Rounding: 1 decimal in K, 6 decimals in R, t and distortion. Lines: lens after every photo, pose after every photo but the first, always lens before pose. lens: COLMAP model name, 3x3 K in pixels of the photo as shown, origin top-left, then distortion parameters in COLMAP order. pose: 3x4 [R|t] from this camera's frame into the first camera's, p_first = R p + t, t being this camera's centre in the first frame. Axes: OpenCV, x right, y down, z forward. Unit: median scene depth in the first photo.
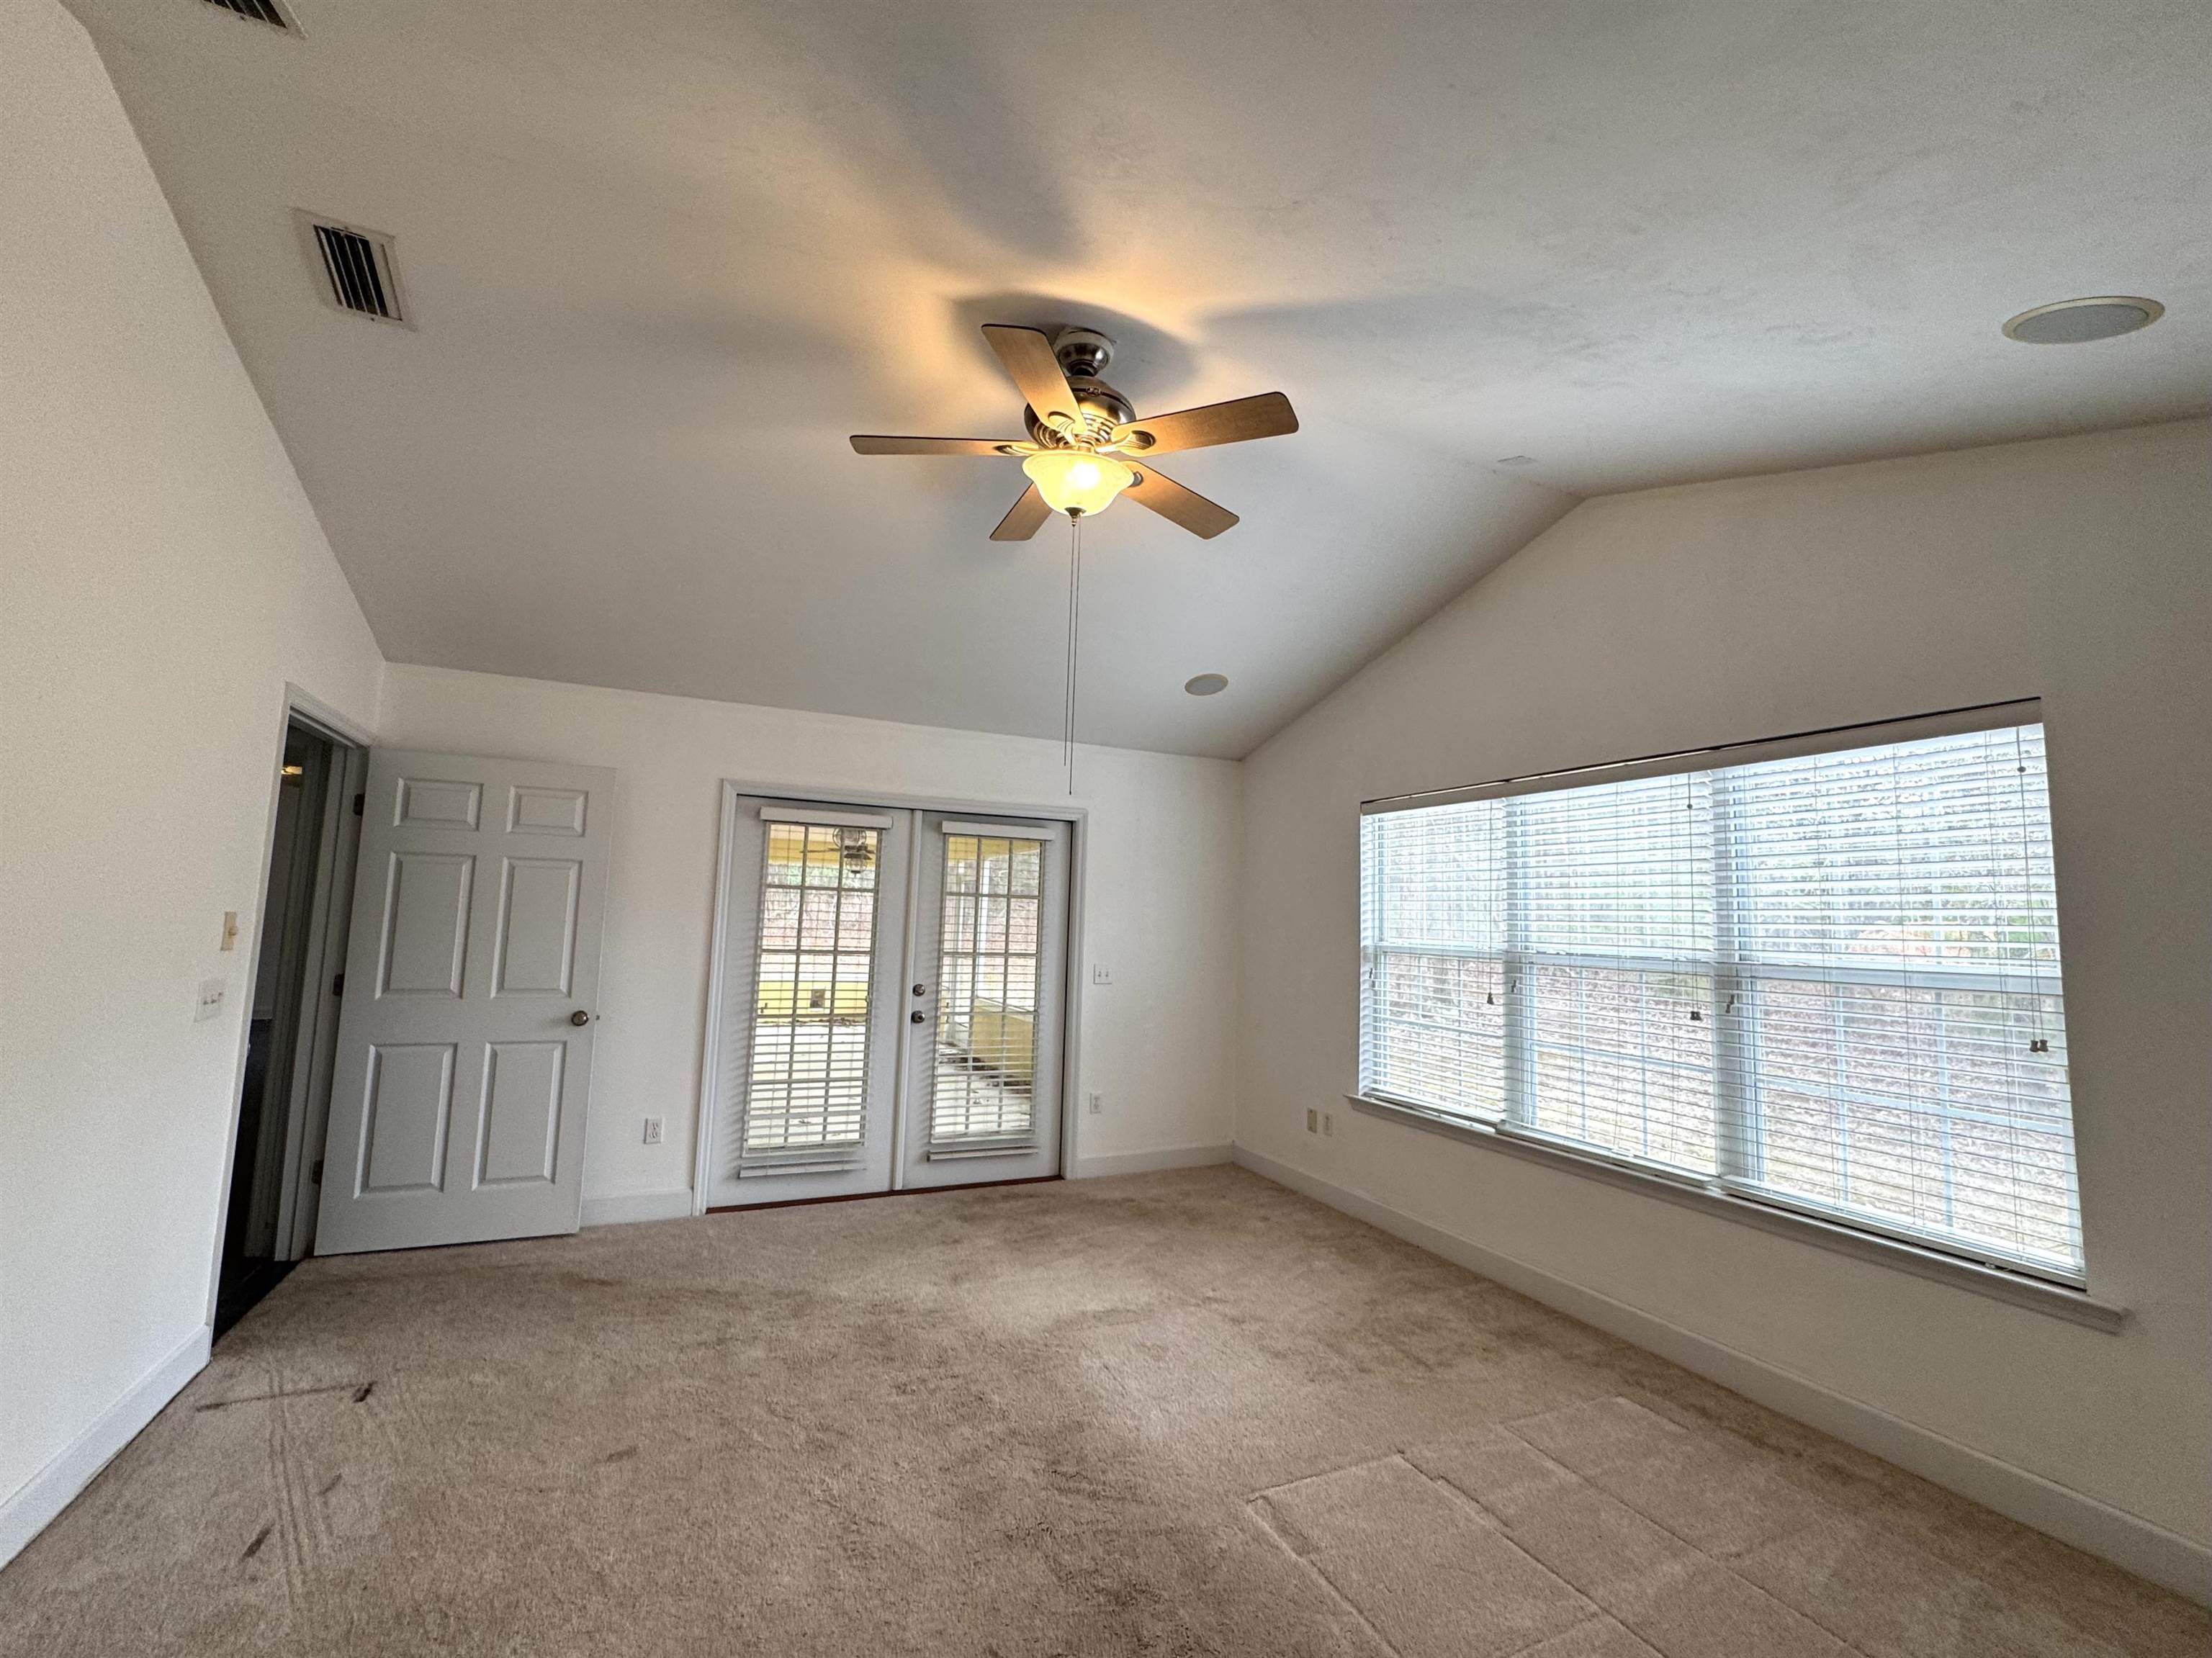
lens RADIAL K [[937.3, 0, 1099.3], [0, 937.3, 828.0], [0, 0, 1]] dist [-0.002568, 0.000355]
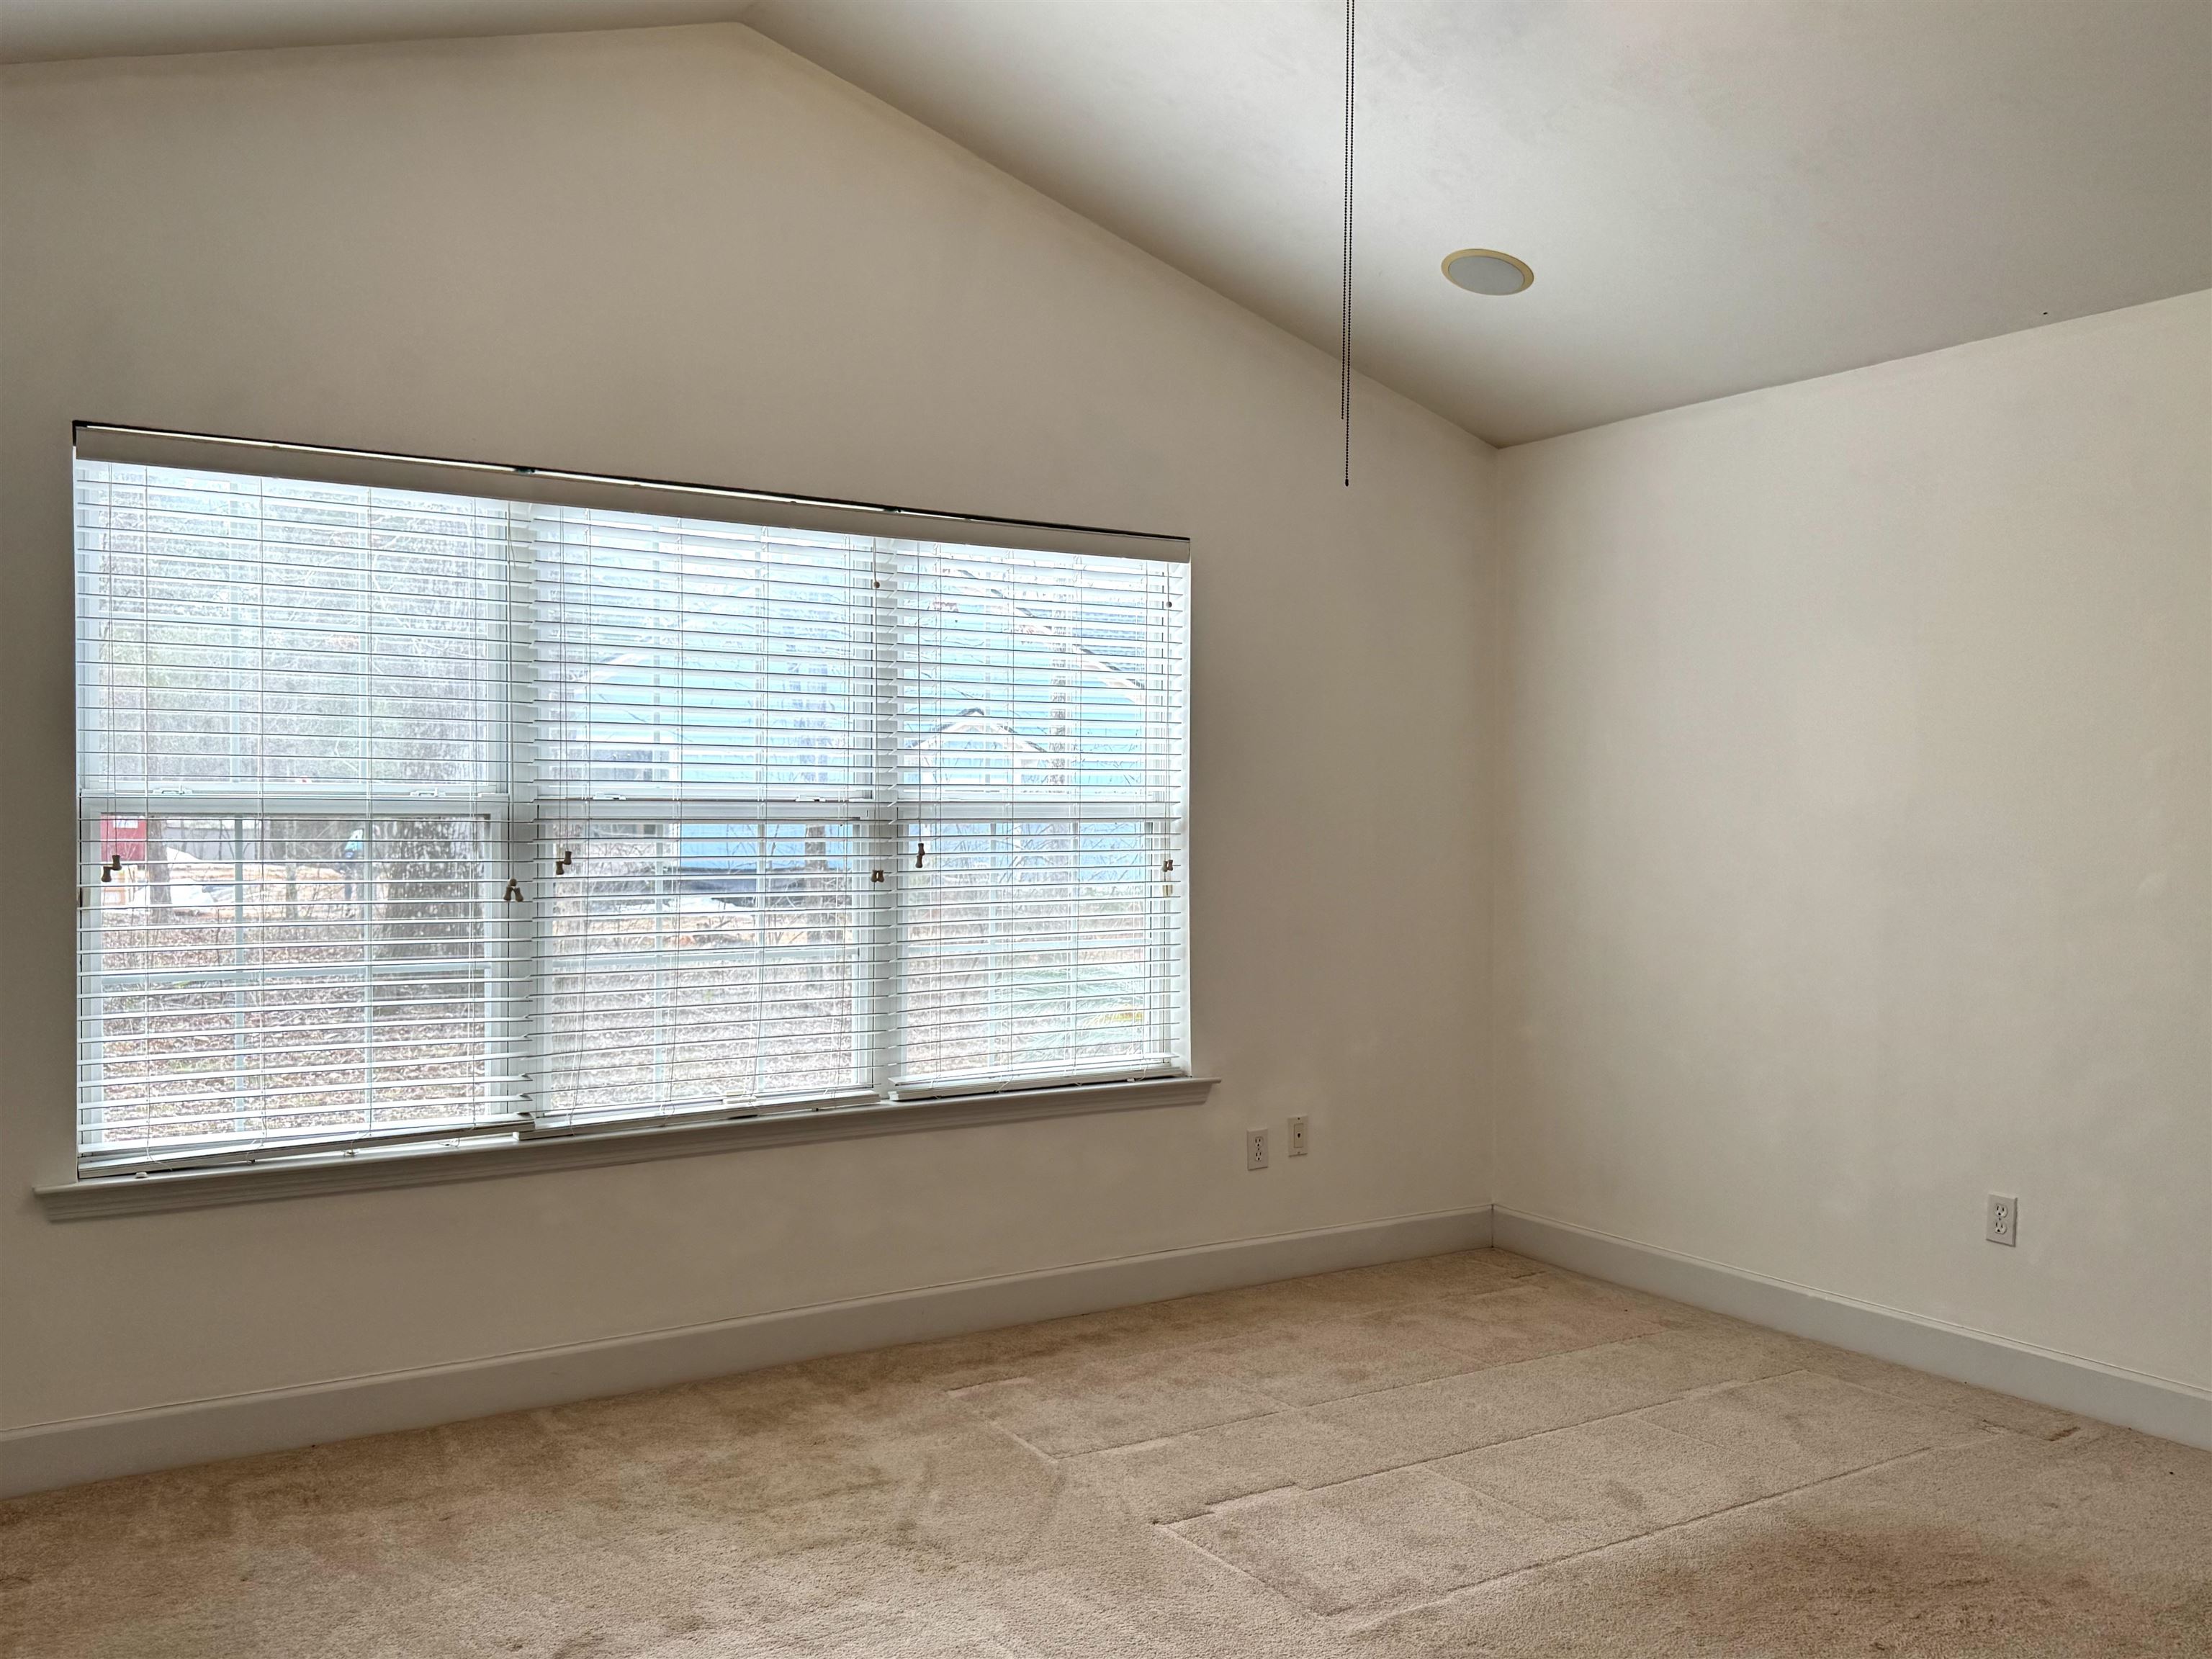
lens RADIAL K [[1833.2, 0, 1106.0], [0, 1833.2, 829.5], [0, 0, 1]] dist [0.119147, -0.218325]
pose [[-0.143017, -0.046558, 0.988625, -0.779119], [-0.108635, 0.993596, 0.031077, 0.098327], [-0.983740, -0.102955, -0.147159, 1.010069]]
